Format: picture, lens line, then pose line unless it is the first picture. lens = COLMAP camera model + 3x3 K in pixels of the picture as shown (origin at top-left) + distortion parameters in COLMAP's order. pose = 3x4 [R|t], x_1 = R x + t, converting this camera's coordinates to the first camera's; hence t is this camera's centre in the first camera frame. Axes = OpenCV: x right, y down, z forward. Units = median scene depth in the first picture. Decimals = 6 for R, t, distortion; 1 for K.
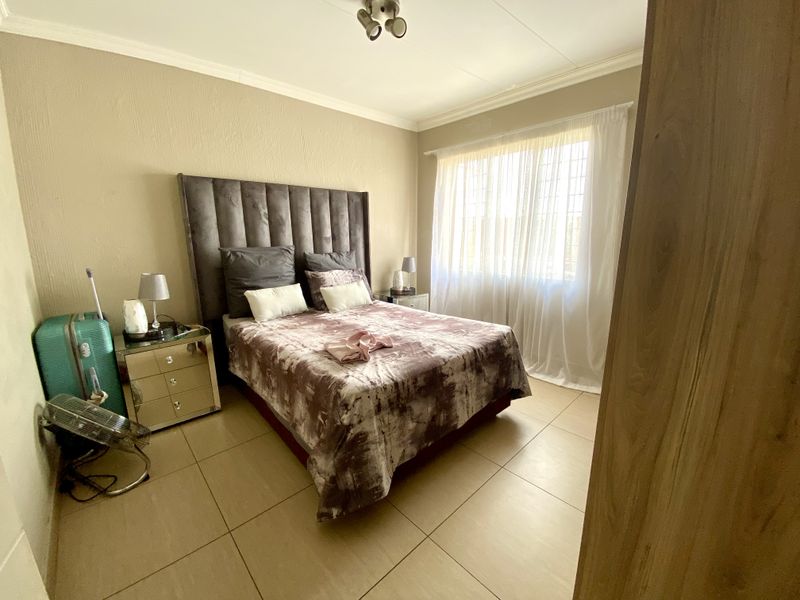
lens RADIAL K [[322.9, 0, 398.6], [0, 322.9, 300.2], [0, 0, 1]] dist [0.039889, -0.027732]
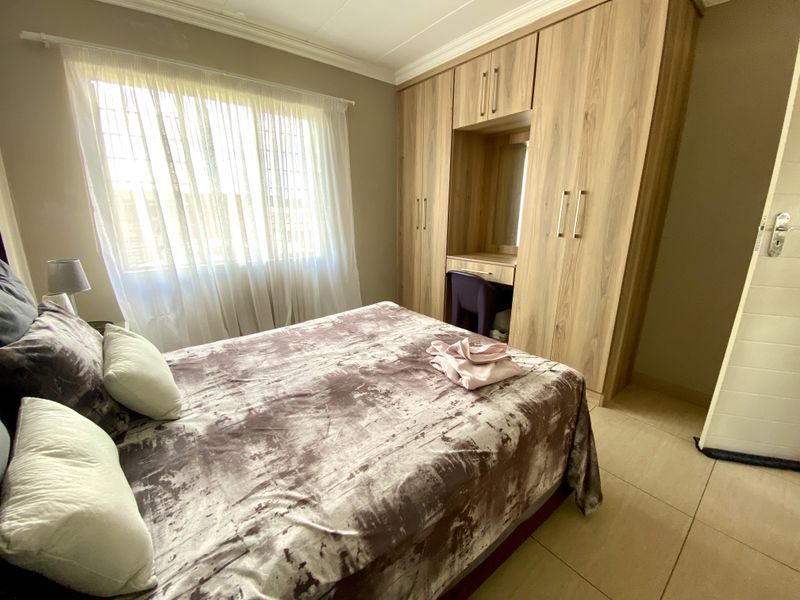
lens RADIAL K [[322.9, 0, 398.6], [0, 322.9, 300.2], [0, 0, 1]] dist [0.039889, -0.027732]
pose [[0.060712, -0.259385, 0.963864, -0.644051], [0.198757, 0.949449, 0.242987, -0.162623], [-0.978167, 0.176822, 0.109197, 0.827092]]
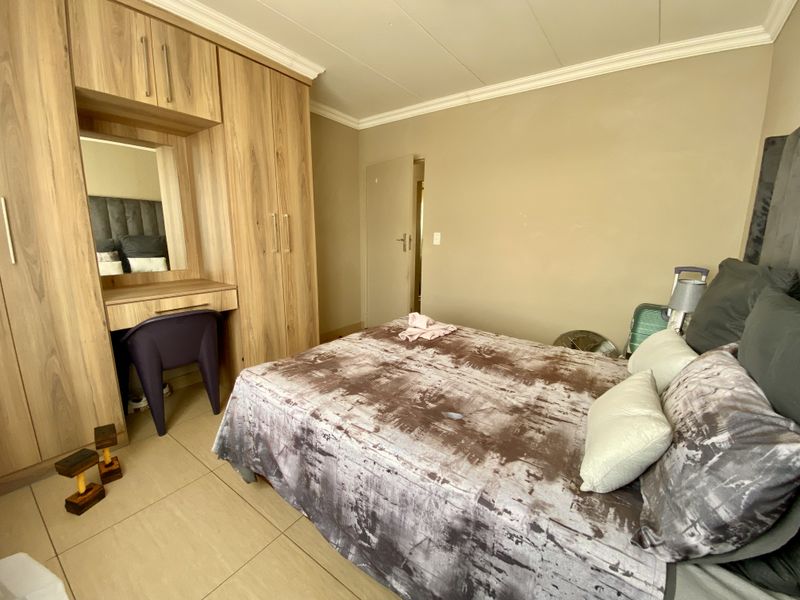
lens RADIAL K [[322.9, 0, 398.6], [0, 322.9, 300.2], [0, 0, 1]] dist [0.039889, -0.027732]
pose [[-0.976765, 0.033724, -0.211643, 0.166065], [-0.053503, 0.917900, 0.393188, -0.314101], [0.207527, 0.395376, -0.894768, 1.555129]]
